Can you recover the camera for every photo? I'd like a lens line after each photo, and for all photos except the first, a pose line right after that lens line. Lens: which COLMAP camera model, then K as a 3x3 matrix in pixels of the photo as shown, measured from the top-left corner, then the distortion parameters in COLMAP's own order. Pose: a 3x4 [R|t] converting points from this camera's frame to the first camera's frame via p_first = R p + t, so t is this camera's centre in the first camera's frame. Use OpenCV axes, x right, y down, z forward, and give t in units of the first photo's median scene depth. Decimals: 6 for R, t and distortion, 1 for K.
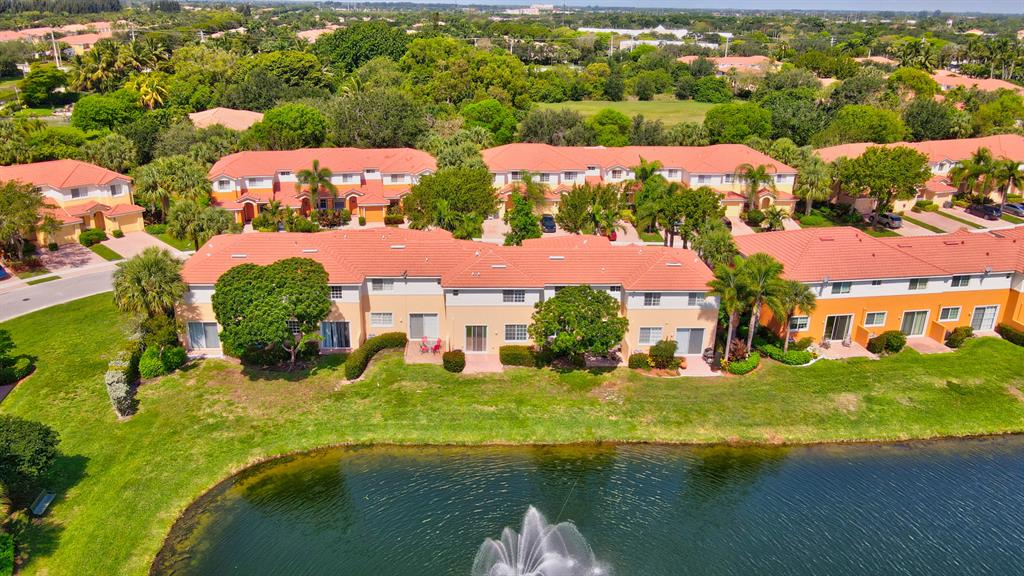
lens RADIAL K [[765.7, 0, 512.0], [0, 765.7, 288.0], [0, 0, 1]] dist [-0.011899, 0.047010]
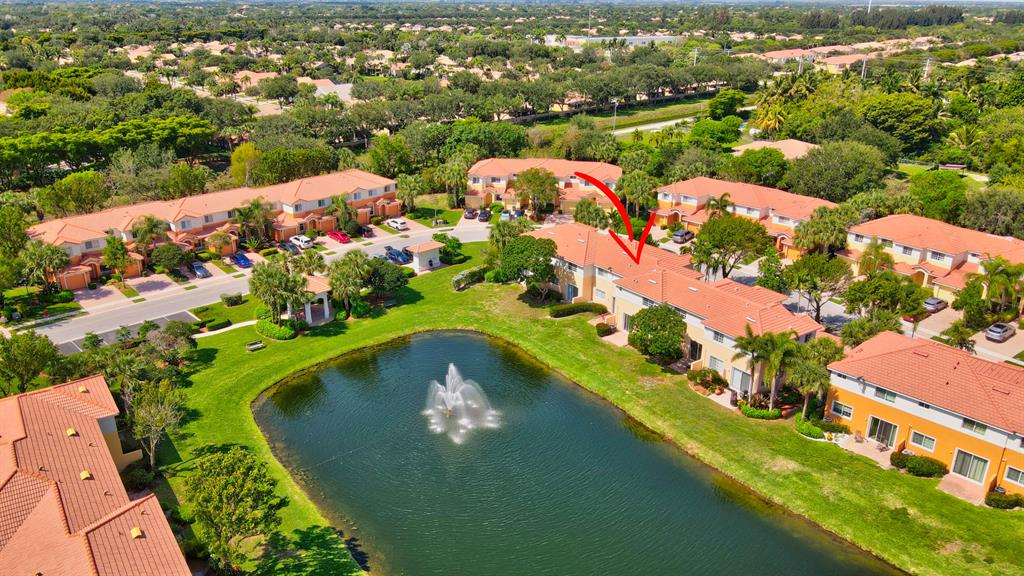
lens RADIAL K [[765.7, 0, 512.0], [0, 765.7, 288.0], [0, 0, 1]] dist [-0.011899, 0.047010]
pose [[0.541559, 0.289499, -0.789243, 1.001104], [-0.292962, 0.944973, 0.145598, -0.152218], [0.787964, 0.152369, 0.596571, -0.079448]]
